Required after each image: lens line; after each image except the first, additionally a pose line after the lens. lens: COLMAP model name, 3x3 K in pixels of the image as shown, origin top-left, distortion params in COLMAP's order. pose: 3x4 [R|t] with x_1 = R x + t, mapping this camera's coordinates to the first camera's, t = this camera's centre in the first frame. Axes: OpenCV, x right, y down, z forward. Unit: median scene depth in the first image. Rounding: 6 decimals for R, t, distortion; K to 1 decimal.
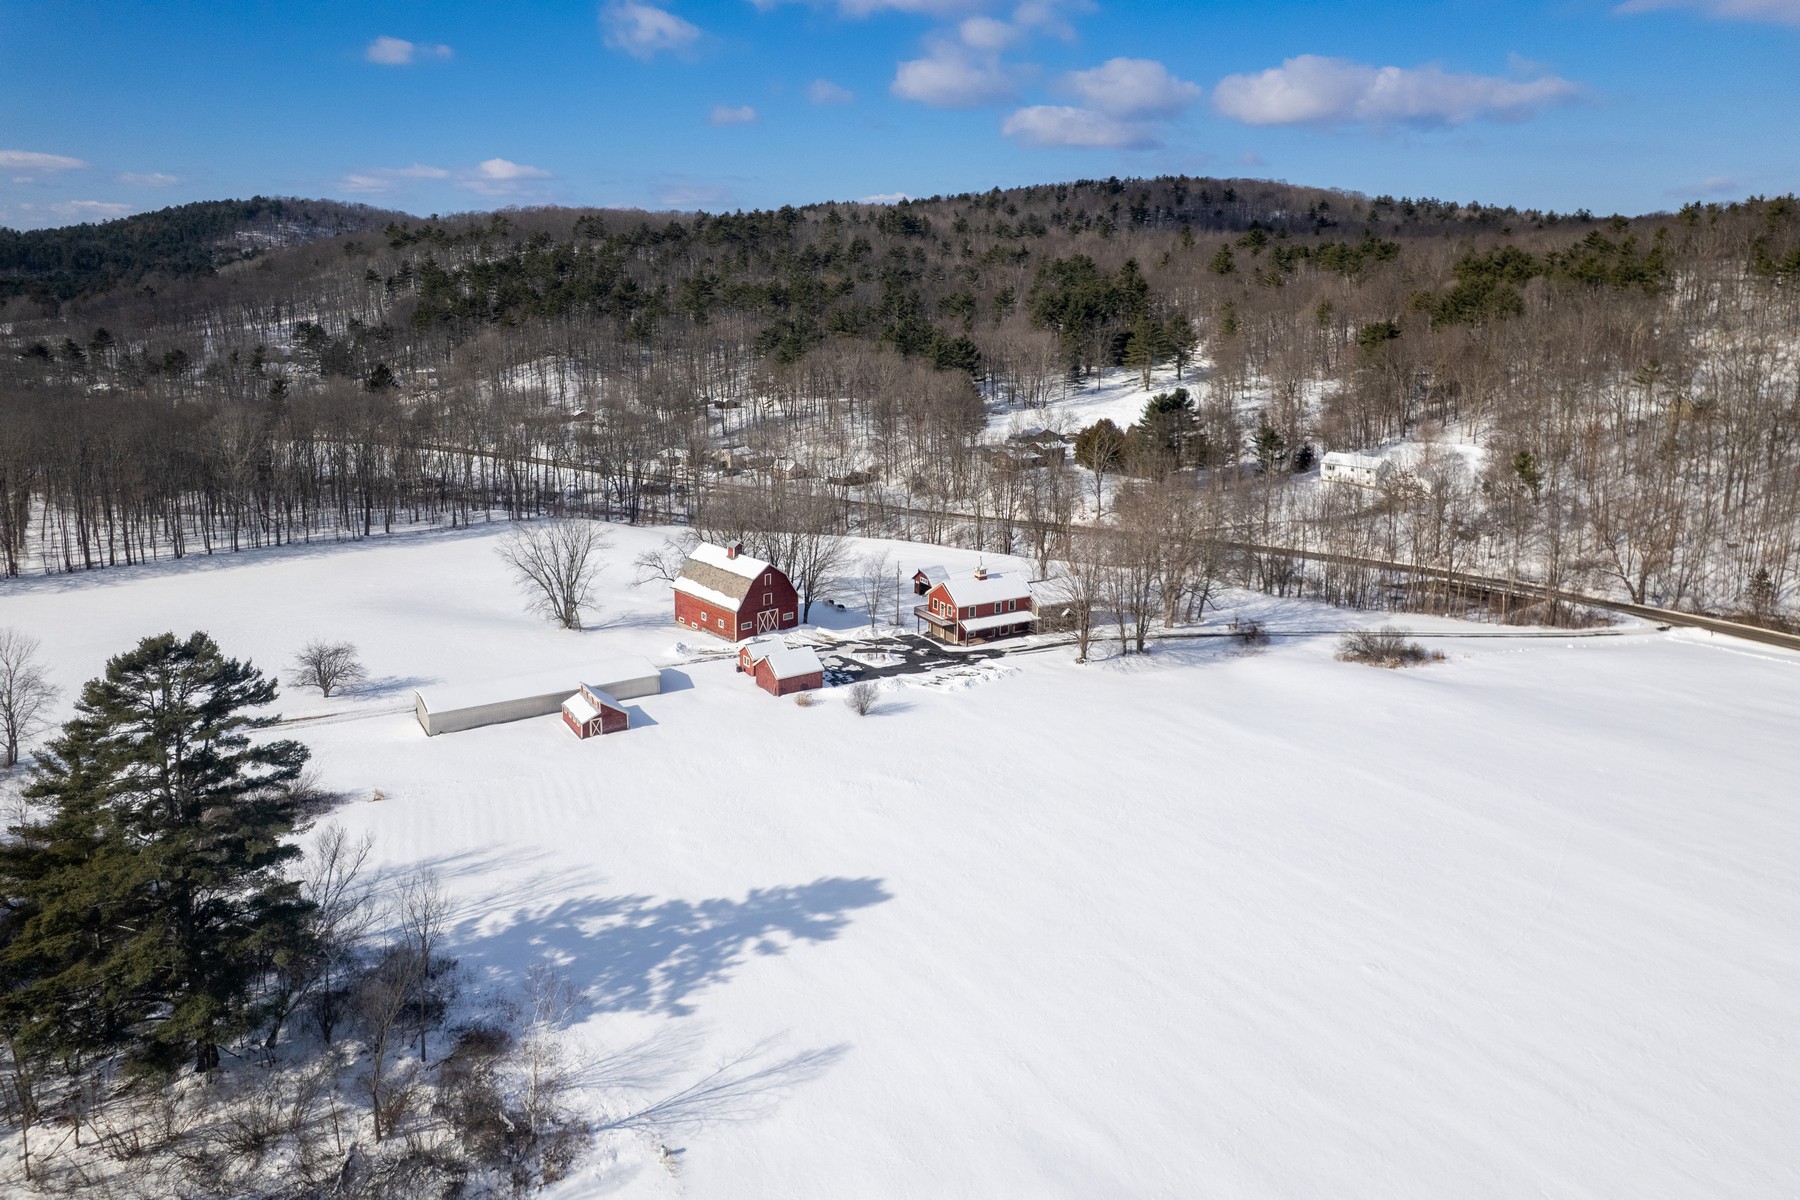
lens RADIAL K [[1162.5, 0, 900.0], [0, 1162.5, 600.0], [0, 0, 1]] dist [-0.000335, -0.000027]
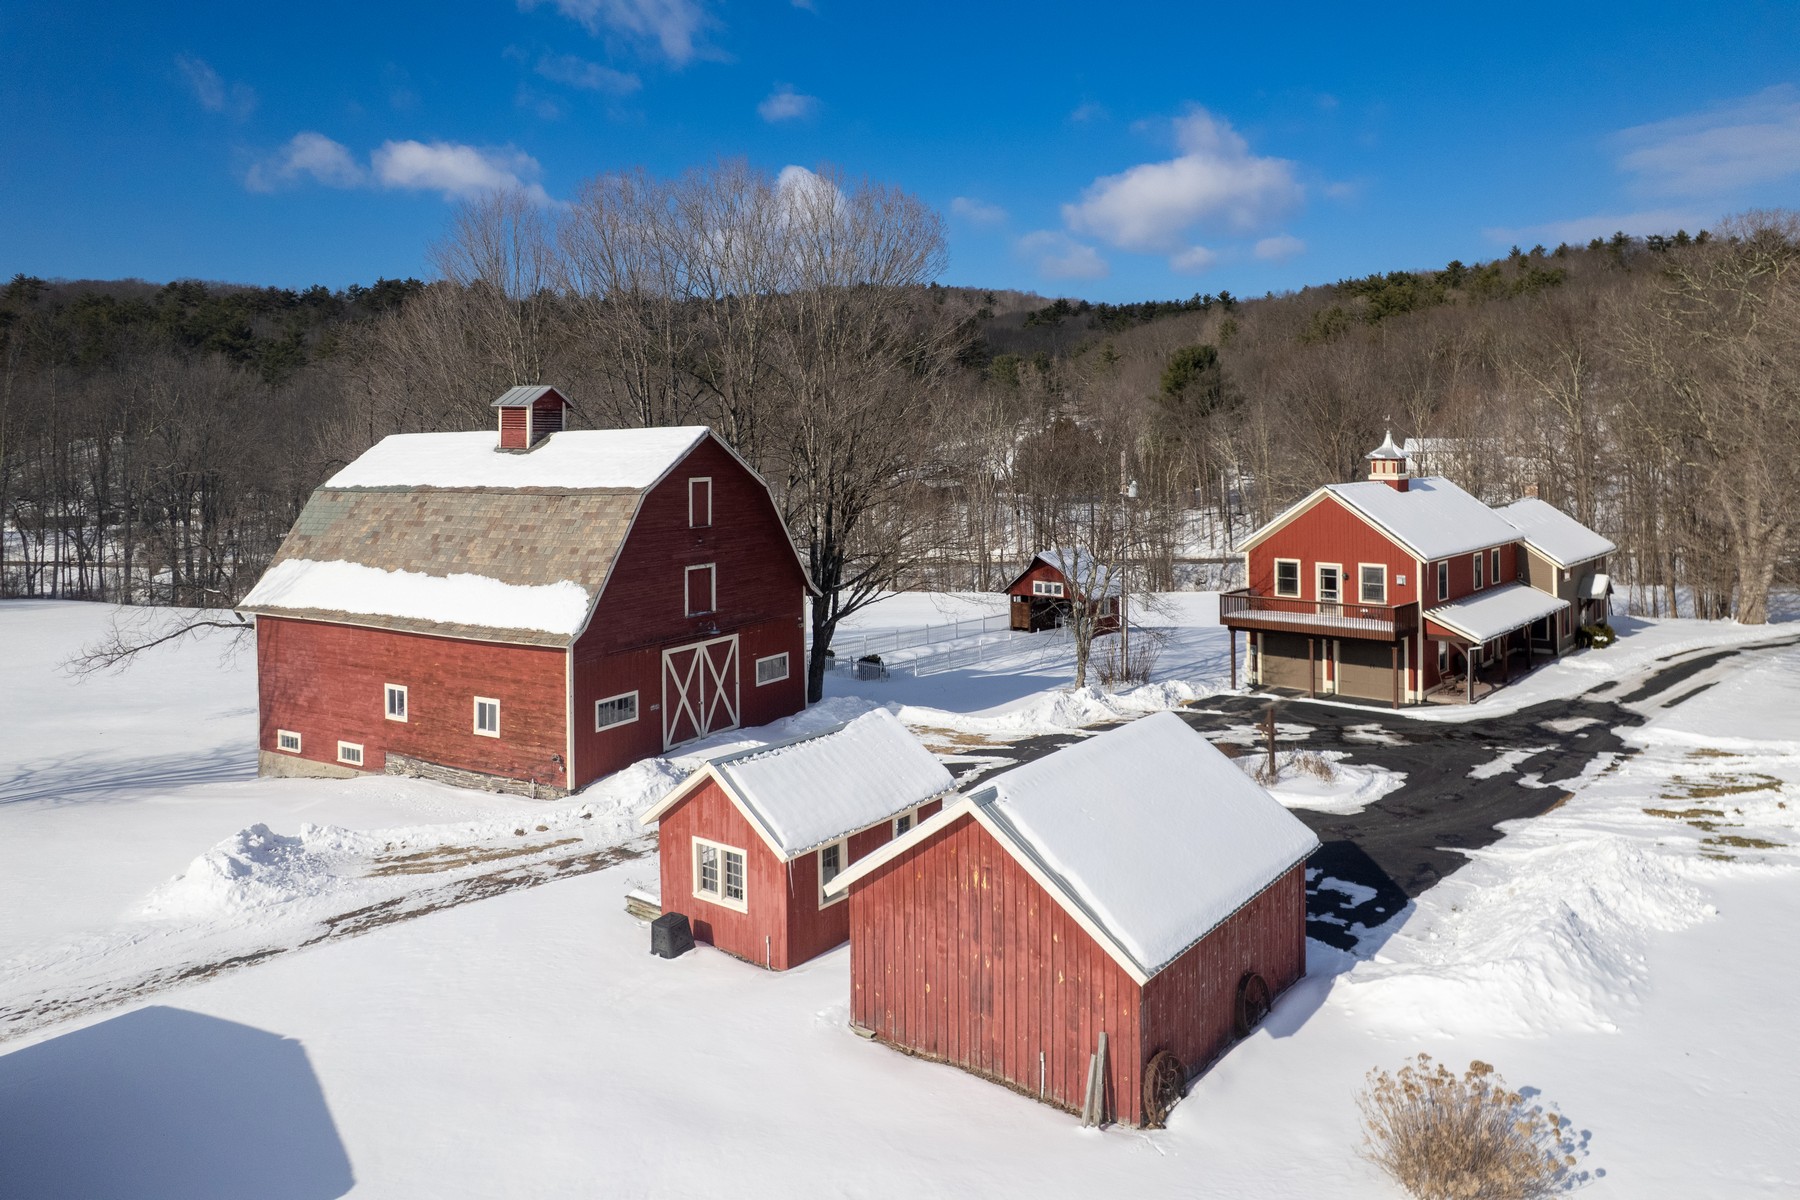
lens RADIAL K [[1126.3, 0, 968.5], [0, 1126.3, 527.9], [0, 0, 1]] dist [-0.058466, 0.052233]
pose [[0.942827, -0.046036, 0.330086, -0.137170], [0.118430, 0.972052, -0.202704, 0.038790], [-0.311530, 0.230207, 0.921929, 0.779818]]
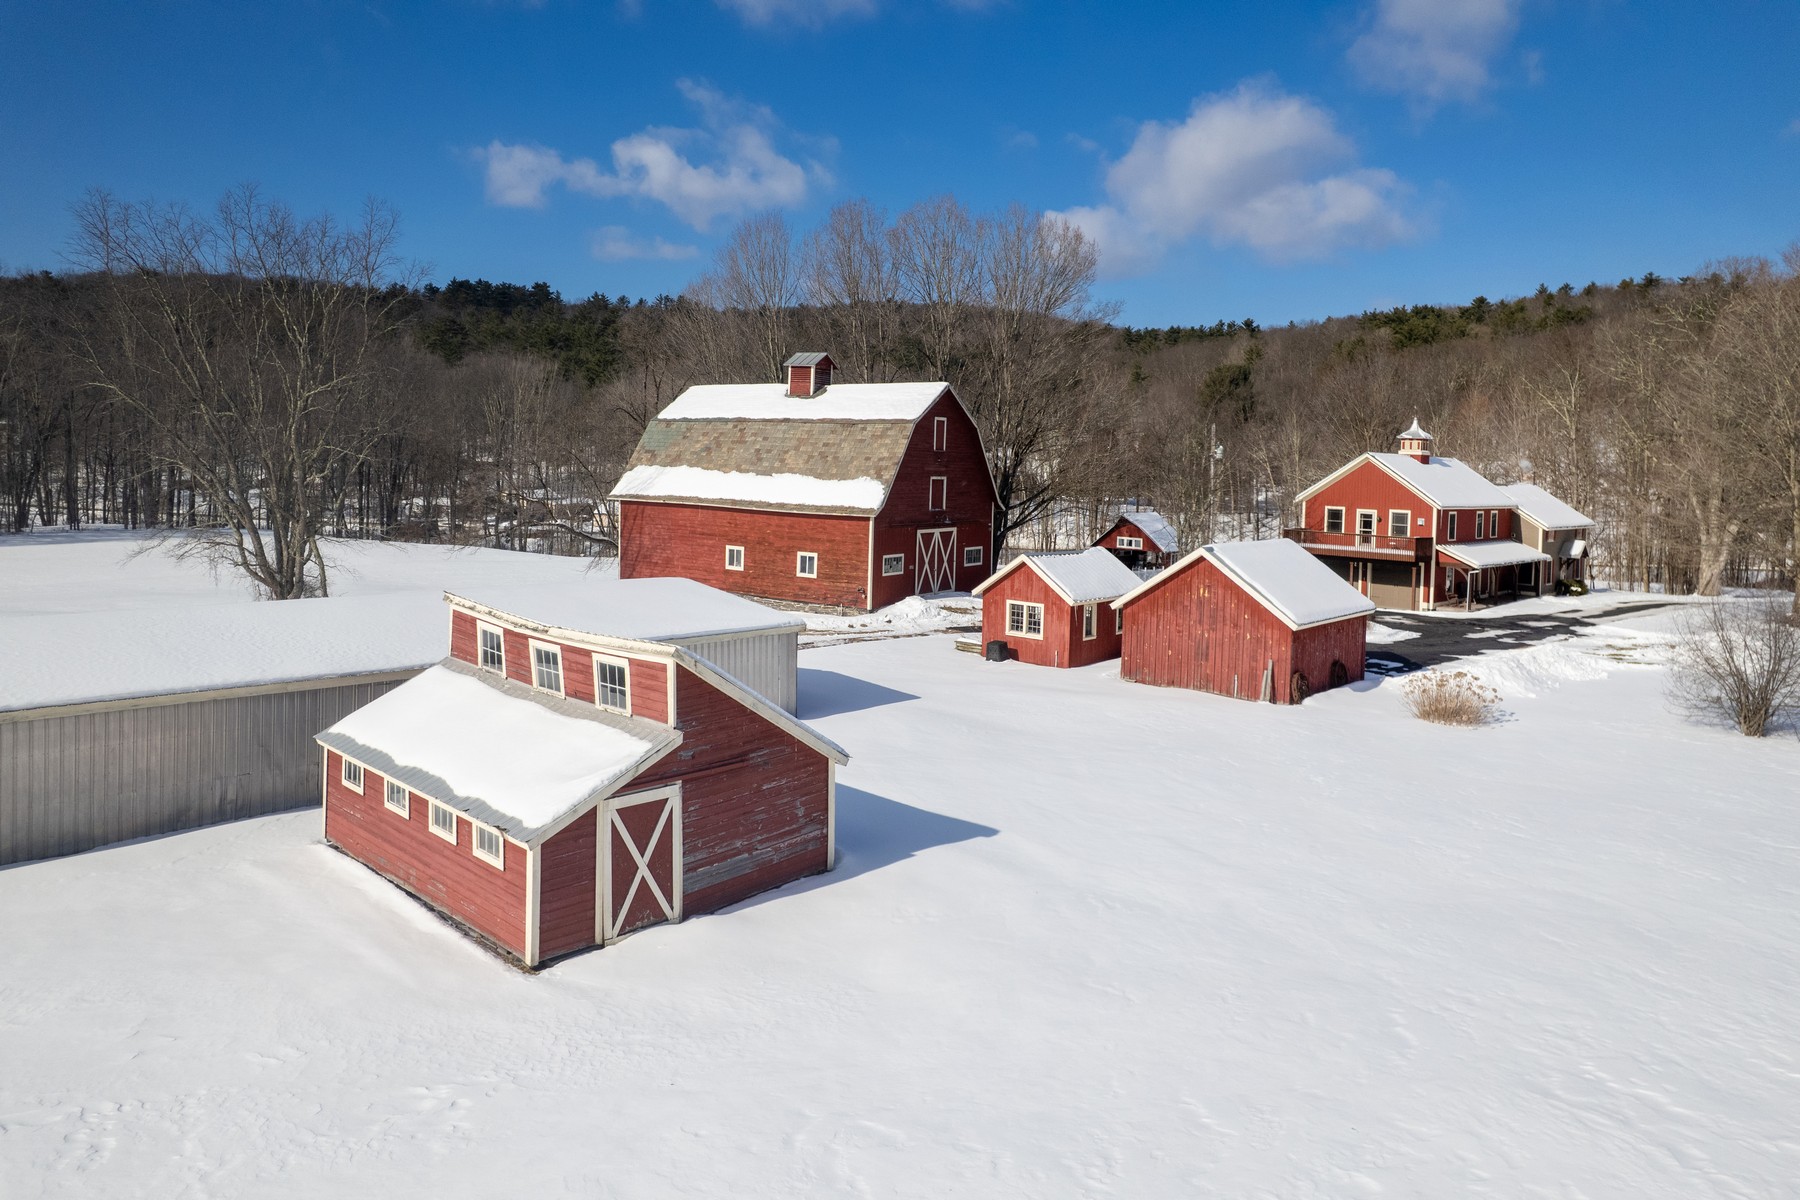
lens RADIAL K [[1126.5, 0, 902.7], [0, 1126.5, 568.9], [0, 0, 1]] dist [-0.046798, 0.039045]
pose [[0.961123, -0.006663, 0.276042, -0.215641], [0.061396, 0.979840, -0.190118, 0.083003], [-0.269210, 0.199675, 0.942155, 0.701571]]
